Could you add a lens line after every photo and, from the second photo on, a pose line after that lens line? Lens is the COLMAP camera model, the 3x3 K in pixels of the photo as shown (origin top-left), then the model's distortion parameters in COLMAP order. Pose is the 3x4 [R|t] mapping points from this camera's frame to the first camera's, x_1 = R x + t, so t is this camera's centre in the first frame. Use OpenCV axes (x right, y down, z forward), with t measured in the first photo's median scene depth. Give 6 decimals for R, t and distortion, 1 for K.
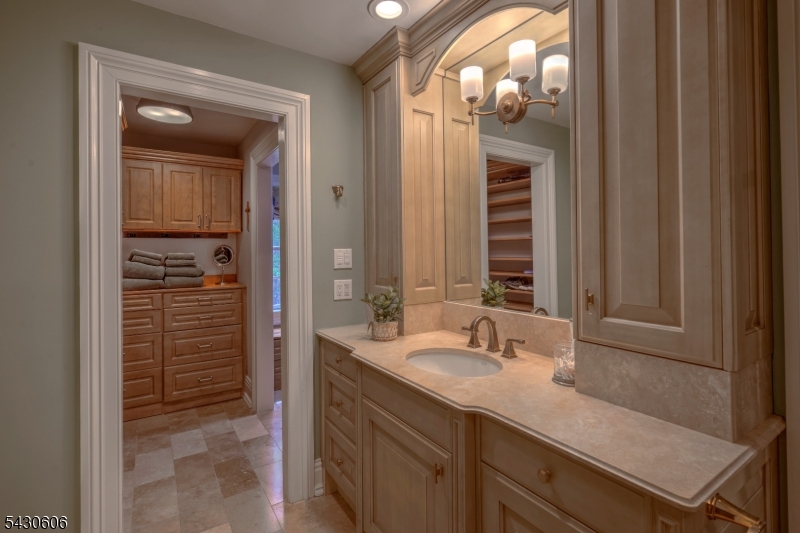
lens RADIAL K [[376.7, 0, 399.3], [0, 376.7, 244.9], [0, 0, 1]] dist [-0.003000, -0.001068]
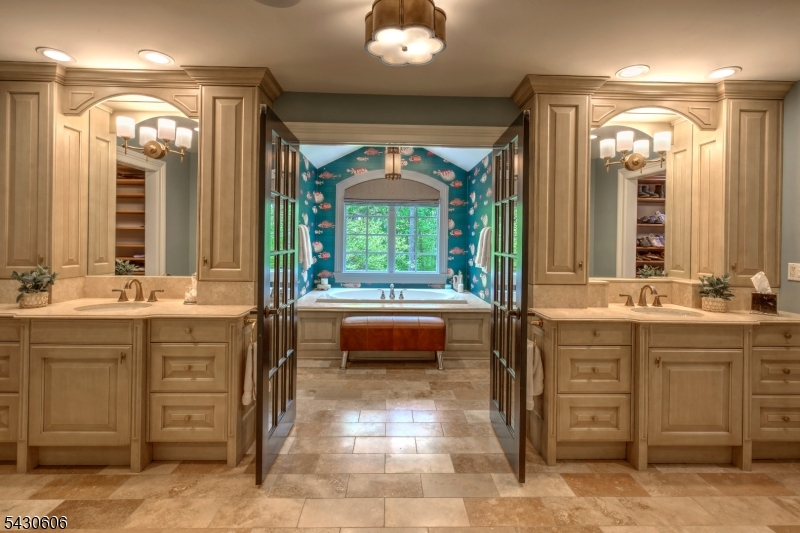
lens RADIAL K [[376.7, 0, 399.3], [0, 376.7, 244.9], [0, 0, 1]] dist [-0.003000, -0.001068]
pose [[0.536032, 0.008025, 0.844160, -0.435387], [-0.032130, 0.999424, 0.010900, -0.007577], [-0.843586, -0.032966, 0.535981, -0.665844]]
